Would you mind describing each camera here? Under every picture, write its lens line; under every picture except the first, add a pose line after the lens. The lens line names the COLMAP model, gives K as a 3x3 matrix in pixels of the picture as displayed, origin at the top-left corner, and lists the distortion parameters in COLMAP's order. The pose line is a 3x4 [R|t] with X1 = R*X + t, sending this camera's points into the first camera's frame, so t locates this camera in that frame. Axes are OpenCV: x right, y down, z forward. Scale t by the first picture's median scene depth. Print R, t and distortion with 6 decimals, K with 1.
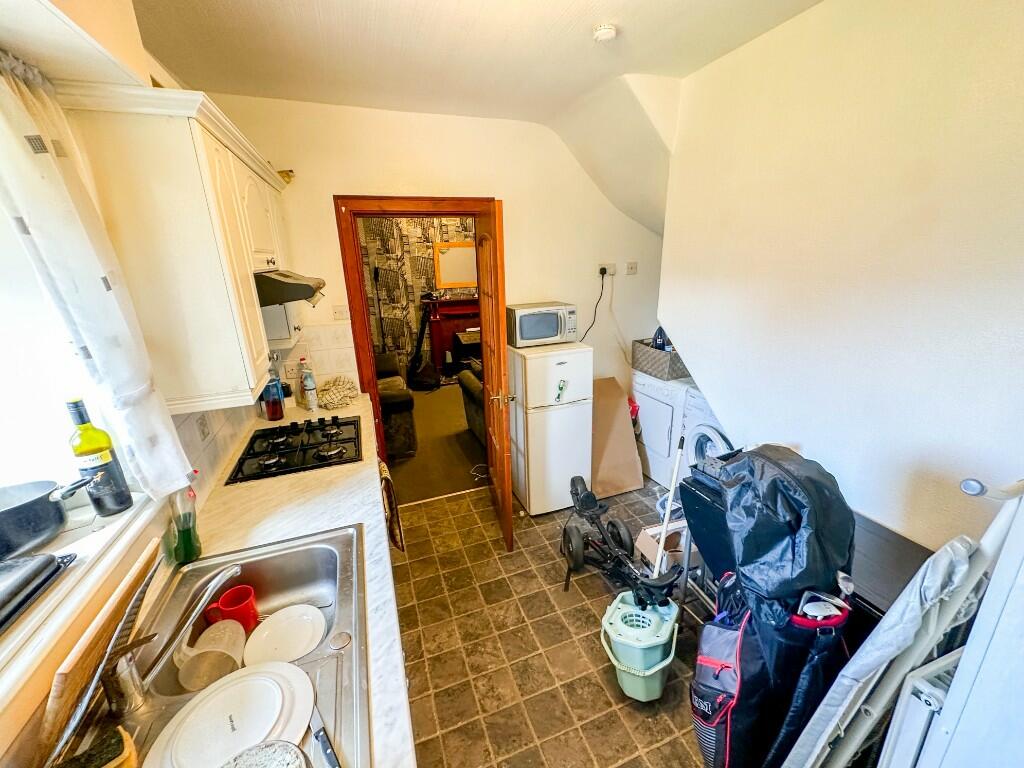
lens RADIAL K [[411.9, 0, 515.5], [0, 411.9, 380.9], [0, 0, 1]] dist [0.000589, -0.000901]
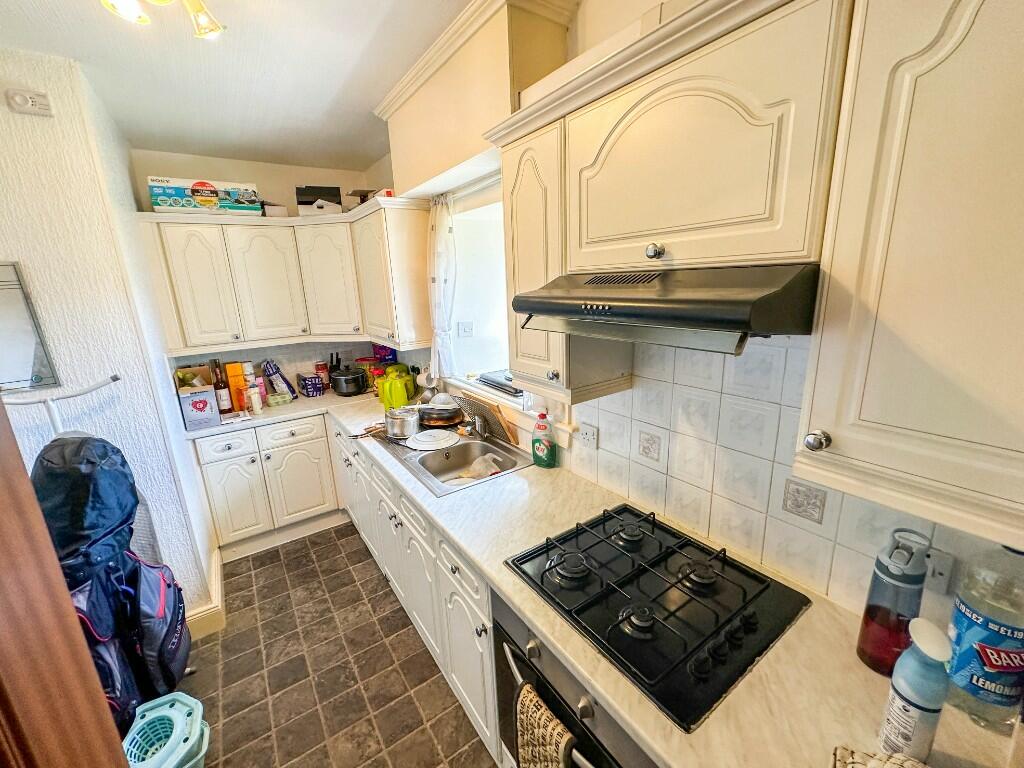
lens RADIAL K [[411.9, 0, 507.5], [0, 411.9, 381.0], [0, 0, 1]] dist [0.000589, -0.000901]
pose [[-0.968658, 0.125108, -0.214590, -0.277115], [-0.001851, 0.860242, 0.509883, -0.402850], [0.248389, 0.494300, -0.833049, 1.435812]]
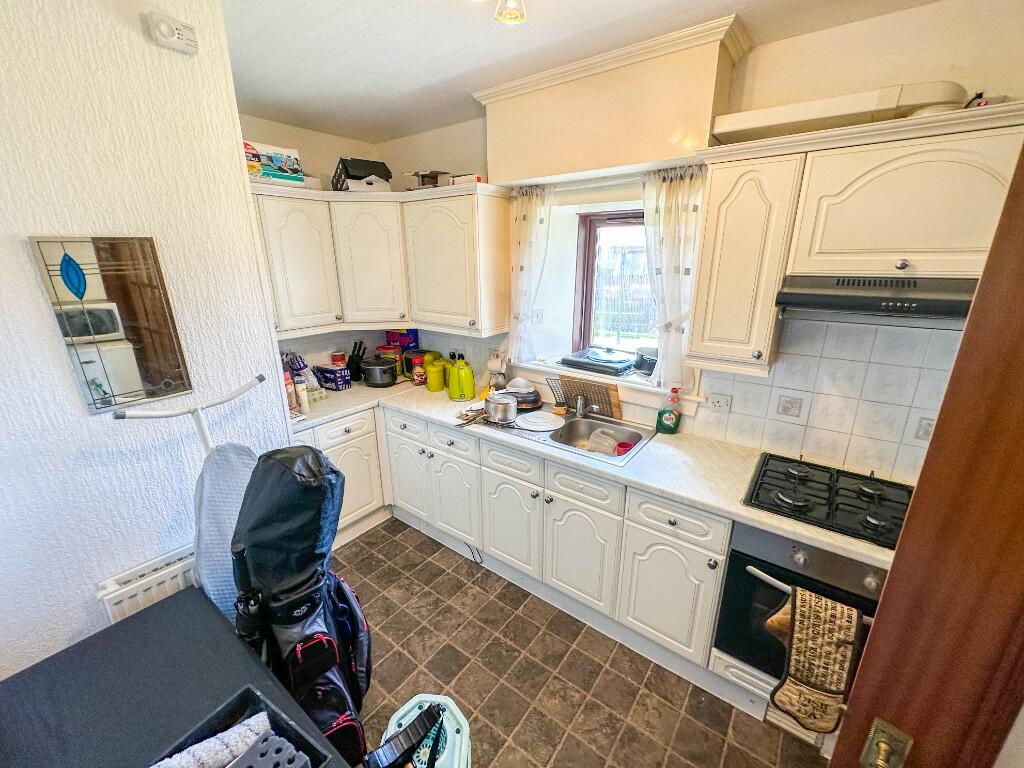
lens RADIAL K [[411.9, 0, 505.6], [0, 411.9, 380.8], [0, 0, 1]] dist [0.000589, -0.000901]
pose [[-0.848645, 0.187426, -0.494644, 0.411166], [-0.121075, 0.841469, 0.526565, -0.406634], [0.514919, 0.506756, -0.691416, 1.224381]]
